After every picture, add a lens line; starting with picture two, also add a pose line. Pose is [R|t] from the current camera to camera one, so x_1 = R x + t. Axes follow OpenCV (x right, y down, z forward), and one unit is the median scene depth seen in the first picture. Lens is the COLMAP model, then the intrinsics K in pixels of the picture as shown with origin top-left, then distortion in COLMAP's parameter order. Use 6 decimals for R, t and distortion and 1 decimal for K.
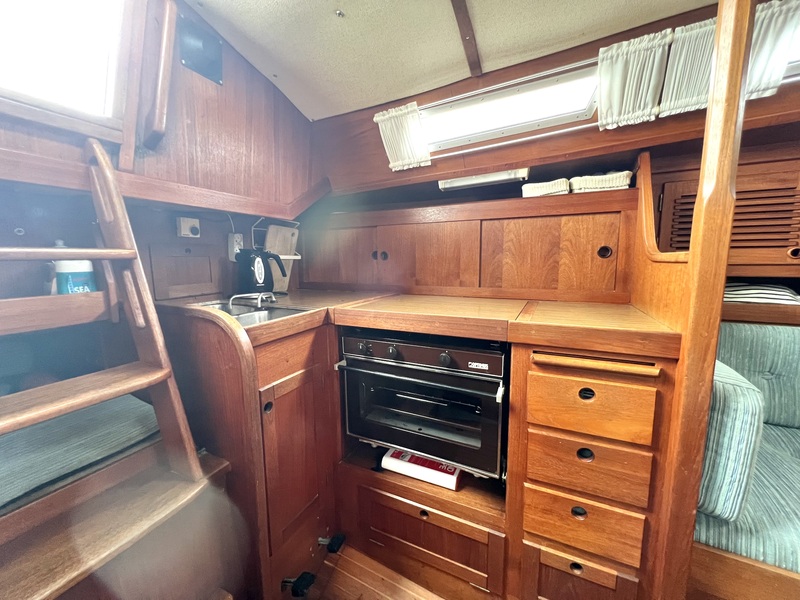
lens RADIAL K [[318.0, 0, 393.8], [0, 318.0, 300.9], [0, 0, 1]] dist [-0.006570, 0.000557]
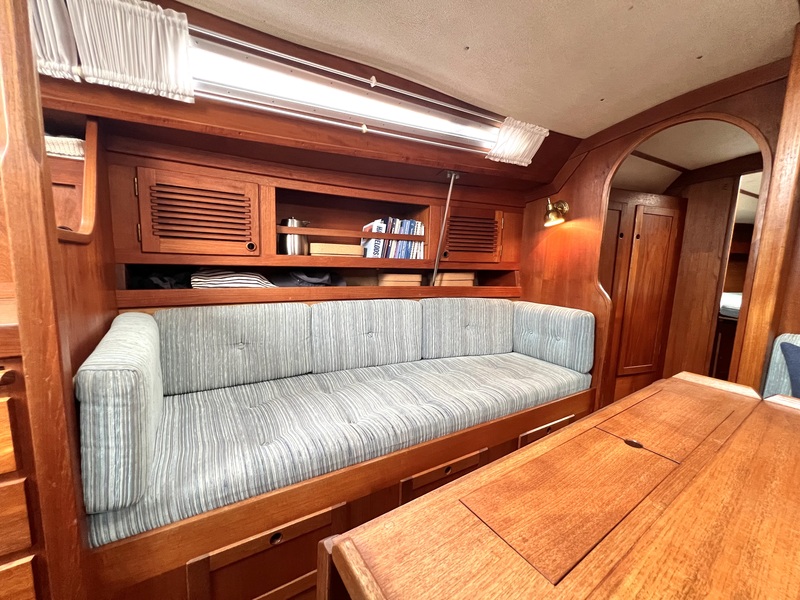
lens RADIAL K [[318.0, 0, 396.6], [0, 318.0, 302.1], [0, 0, 1]] dist [-0.006570, 0.000557]
pose [[0.504845, -0.084494, 0.859065, 0.604456], [0.075750, 0.995695, 0.053416, 0.064473], [-0.859880, 0.038107, 0.509072, -0.215681]]
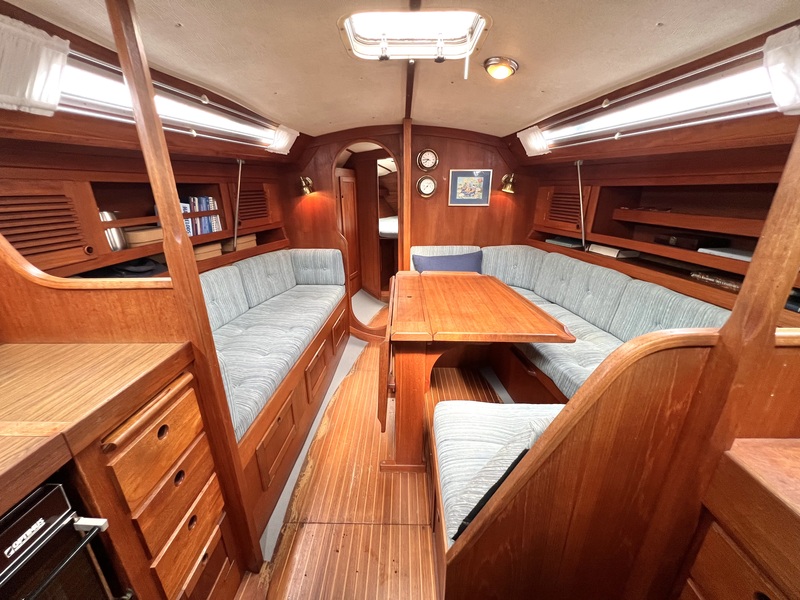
lens RADIAL K [[318.0, 0, 398.6], [0, 318.0, 301.4], [0, 0, 1]] dist [-0.006570, 0.000557]
pose [[-0.425717, -0.287285, 0.858040, -0.453608], [0.132412, 0.918274, 0.373149, -0.362482], [-0.895116, 0.272471, -0.352885, 0.559452]]
